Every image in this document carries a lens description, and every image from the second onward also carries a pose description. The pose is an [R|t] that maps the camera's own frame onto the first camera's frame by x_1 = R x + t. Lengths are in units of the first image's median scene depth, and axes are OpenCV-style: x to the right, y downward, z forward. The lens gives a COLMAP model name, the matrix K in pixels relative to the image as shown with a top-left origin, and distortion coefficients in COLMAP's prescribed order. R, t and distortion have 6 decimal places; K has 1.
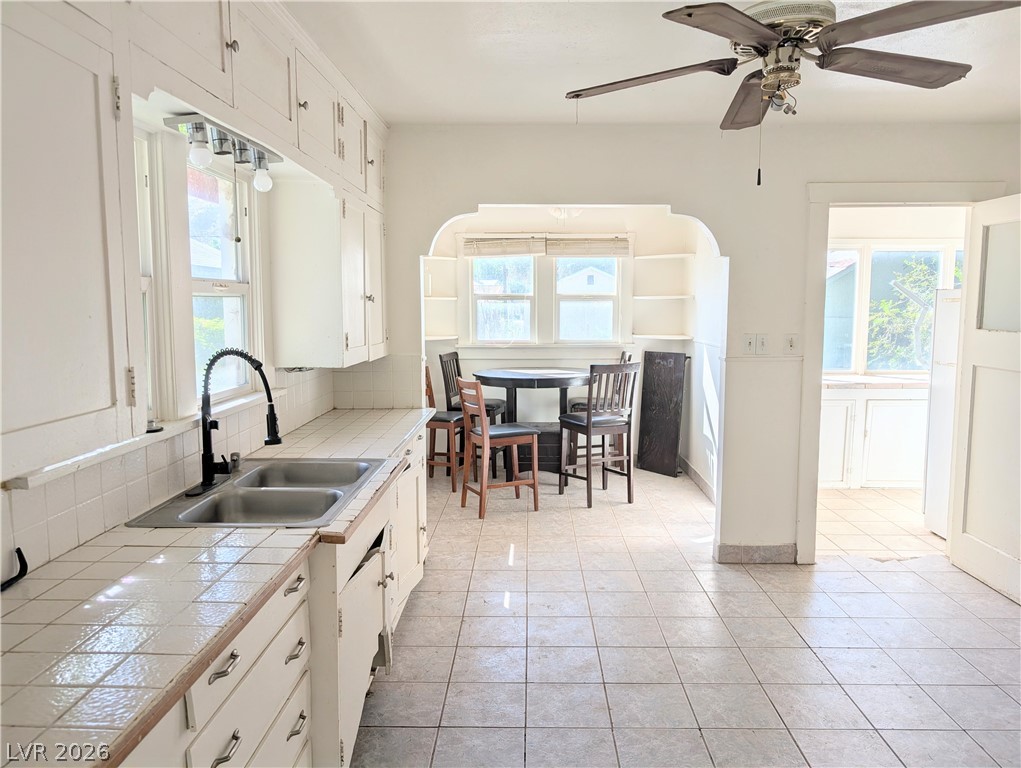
lens RADIAL K [[737.2, 0, 513.6], [0, 737.2, 385.1], [0, 0, 1]] dist [-0.006012, -0.000506]
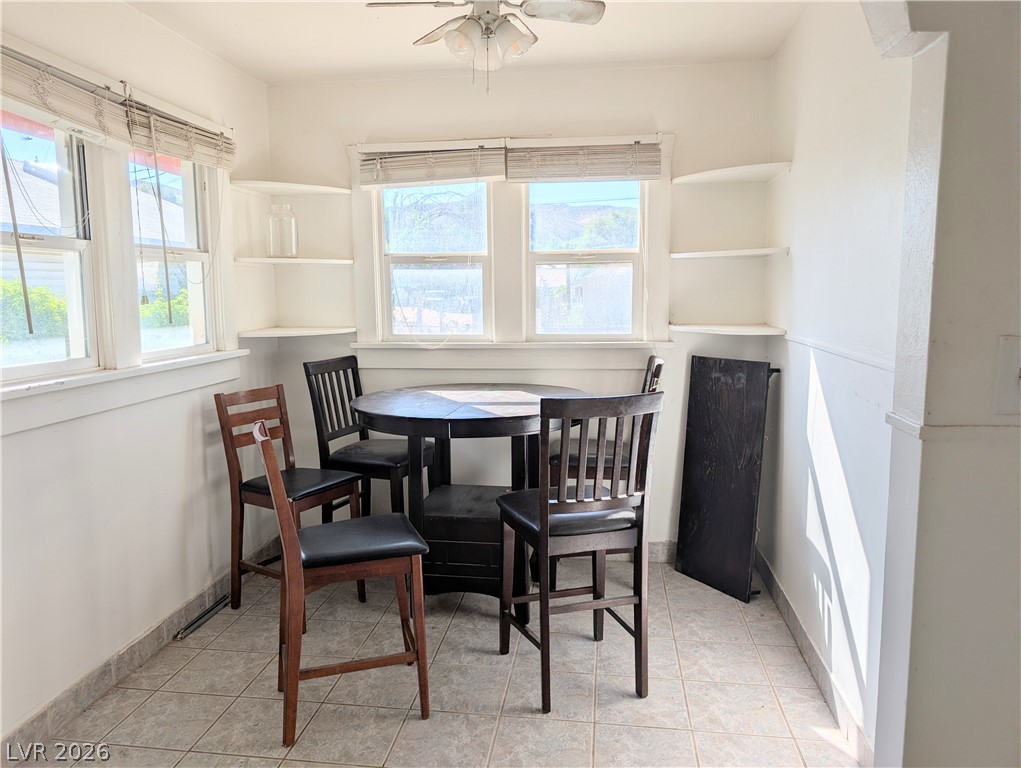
lens RADIAL K [[737.2, 0, 504.1], [0, 737.2, 378.6], [0, 0, 1]] dist [-0.006012, -0.000506]
pose [[0.992933, 0.006698, -0.118490, 0.108118], [-0.005190, 0.999902, 0.013034, -0.036360], [0.118565, -0.012327, 0.992870, 0.458609]]
